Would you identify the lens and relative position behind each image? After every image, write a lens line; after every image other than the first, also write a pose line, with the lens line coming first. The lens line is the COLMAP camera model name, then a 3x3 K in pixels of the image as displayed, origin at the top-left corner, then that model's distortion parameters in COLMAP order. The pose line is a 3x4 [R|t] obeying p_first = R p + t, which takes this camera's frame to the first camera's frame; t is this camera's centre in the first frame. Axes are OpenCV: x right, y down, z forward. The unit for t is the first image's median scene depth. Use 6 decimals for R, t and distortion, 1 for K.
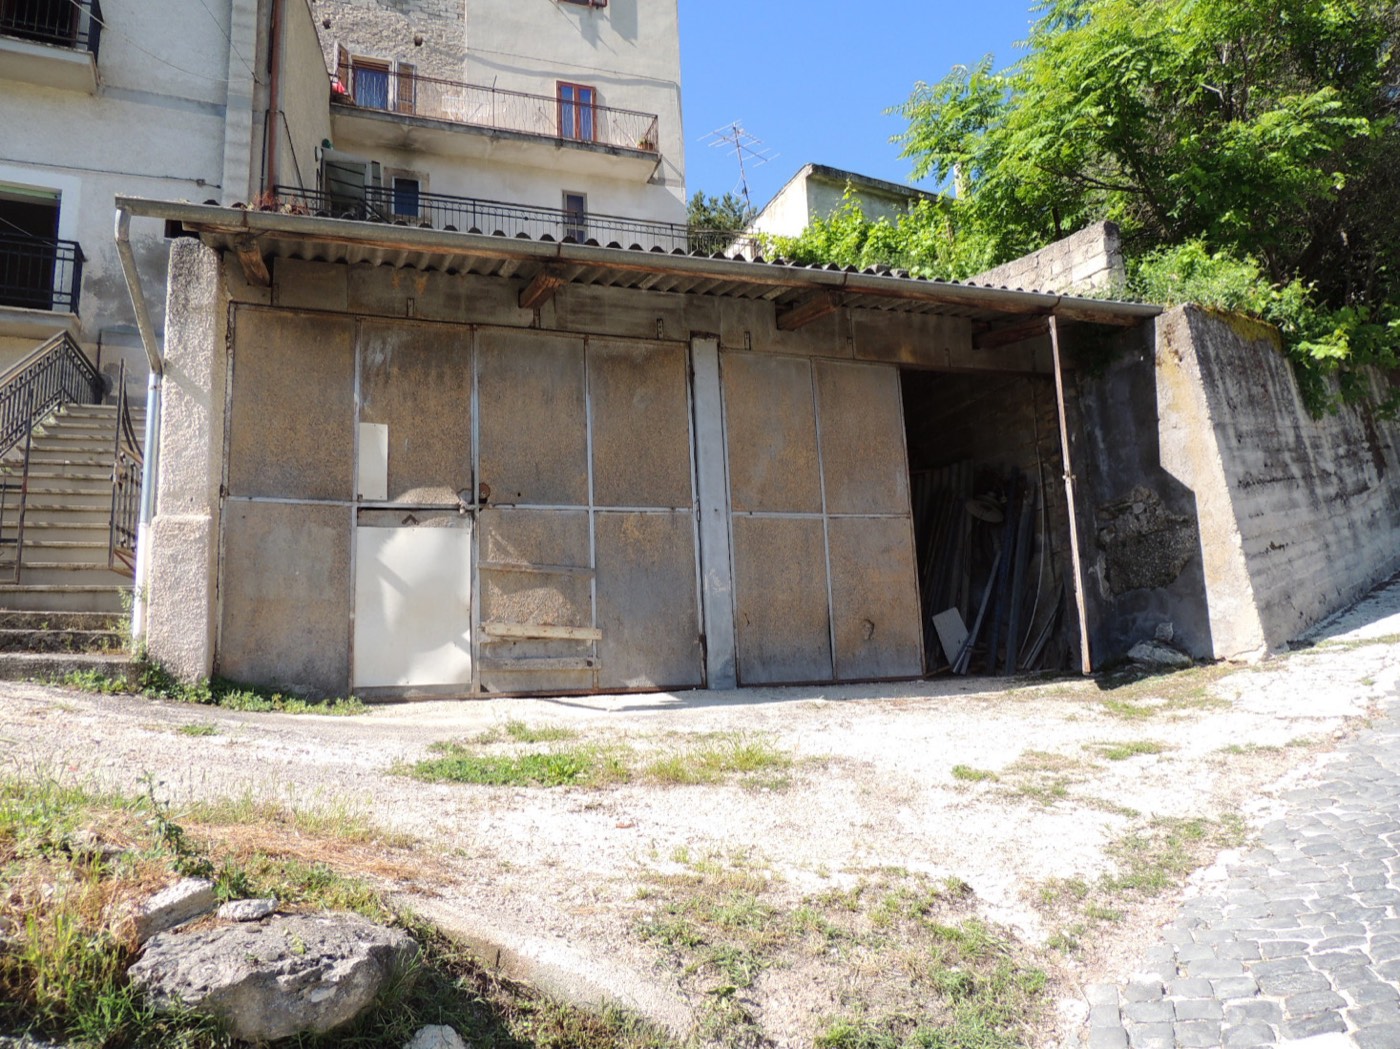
lens RADIAL K [[1003.2, 0, 700.0], [0, 1003.2, 524.5], [0, 0, 1]] dist [-0.024789, 0.007139]
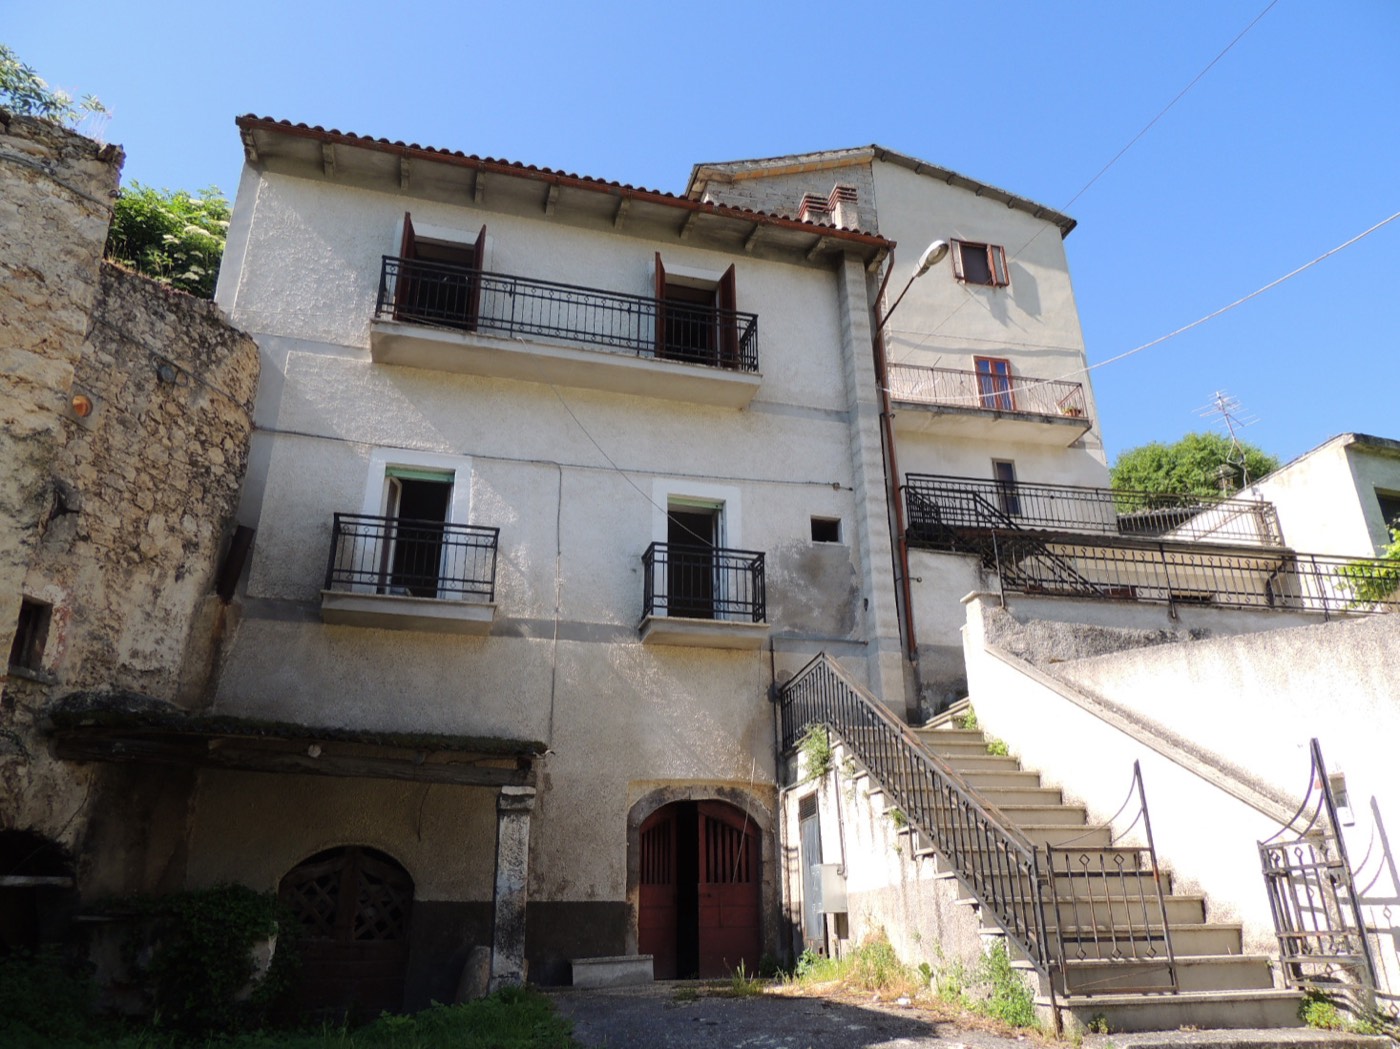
lens RADIAL K [[1003.2, 0, 700.0], [0, 1003.2, 524.5], [0, 0, 1]] dist [-0.024789, 0.007139]
pose [[0.991441, -0.031994, -0.126575, -0.769710], [0.003357, 0.975435, -0.220262, -0.118983], [0.130513, 0.217952, 0.967194, -0.007674]]
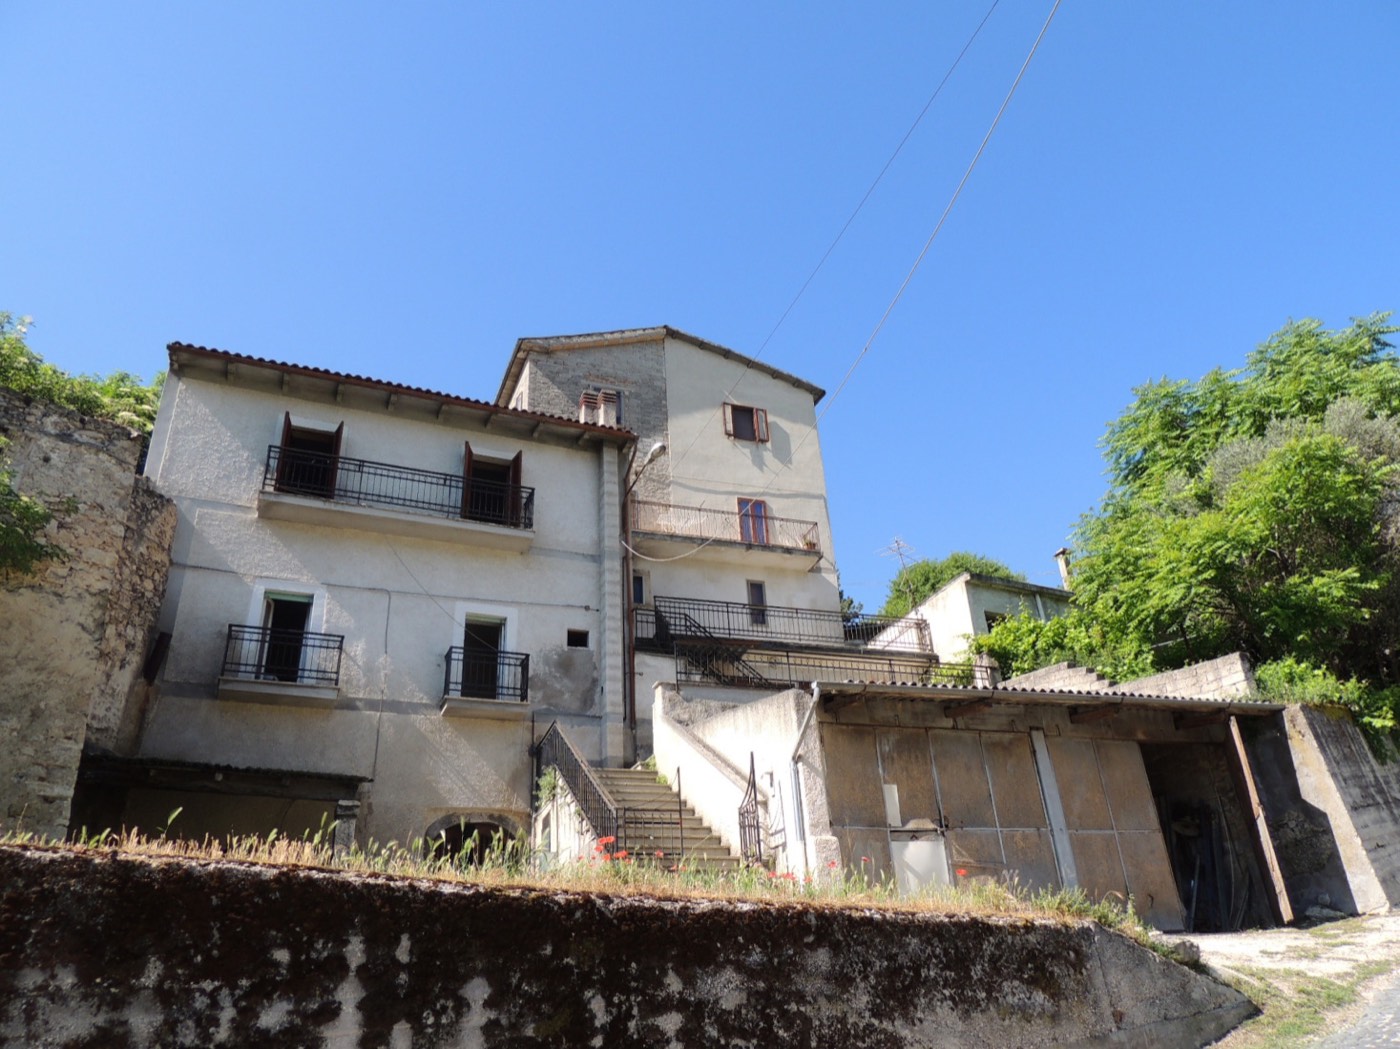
lens RADIAL K [[1044.6, 0, 697.3], [0, 1044.6, 529.2], [0, 0, 1]] dist [-0.014583, 0.012201]
pose [[0.999857, -0.016794, 0.002224, -0.513280], [0.016682, 0.953218, -0.301823, 0.020485], [0.002948, 0.301816, 0.953361, -0.759419]]
